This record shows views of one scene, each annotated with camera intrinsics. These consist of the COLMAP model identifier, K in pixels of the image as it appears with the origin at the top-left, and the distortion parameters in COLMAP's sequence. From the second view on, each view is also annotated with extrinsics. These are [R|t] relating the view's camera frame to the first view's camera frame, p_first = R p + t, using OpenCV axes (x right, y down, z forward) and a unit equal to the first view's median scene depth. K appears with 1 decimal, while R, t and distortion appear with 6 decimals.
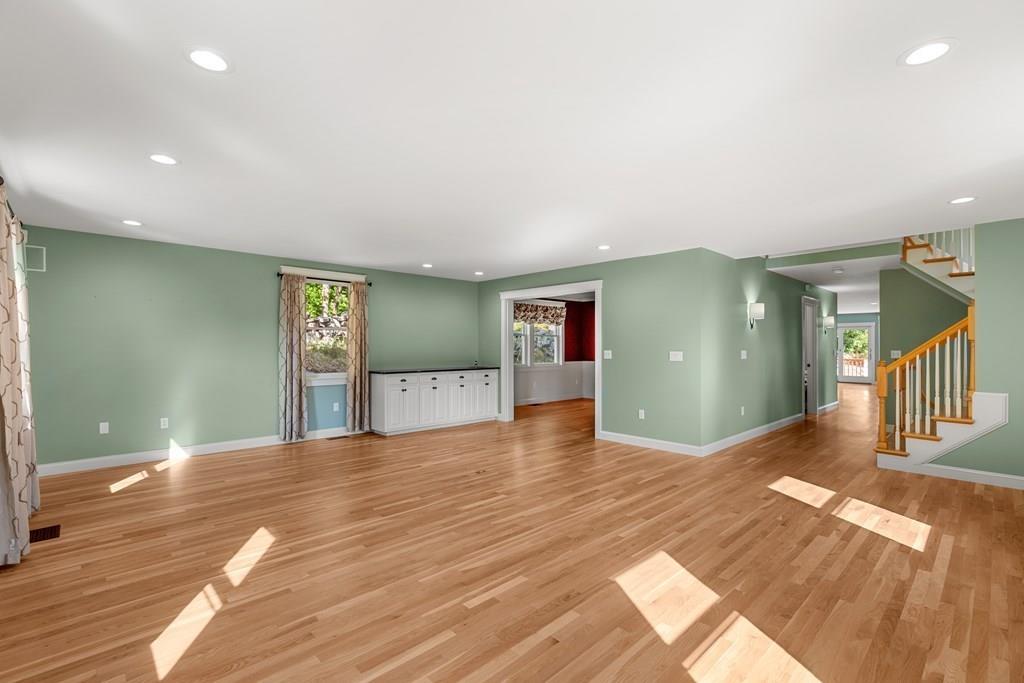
lens RADIAL K [[460.7, 0, 516.5], [0, 460.7, 345.9], [0, 0, 1]] dist [0.001724, -0.000559]
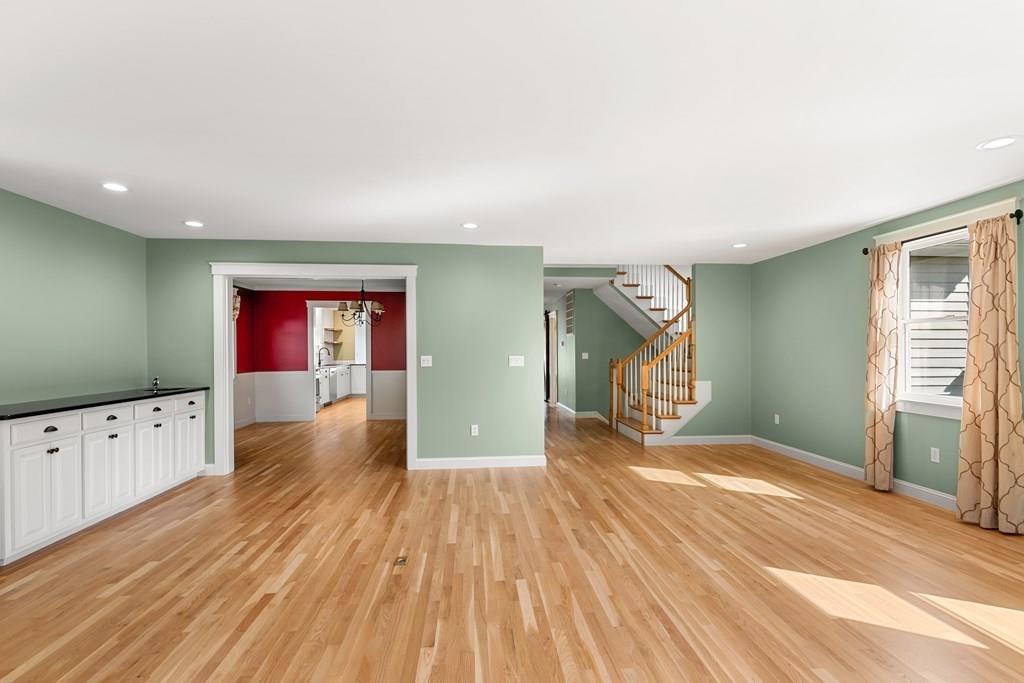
lens RADIAL K [[477.3, 0, 517.5], [0, 477.3, 352.4], [0, 0, 1]] dist [0.007543, -0.000058]
pose [[0.612869, -0.007862, 0.790146, -0.506106], [0.005243, 0.999969, 0.005883, -0.000404], [-0.790167, 0.000537, 0.612891, 0.534717]]
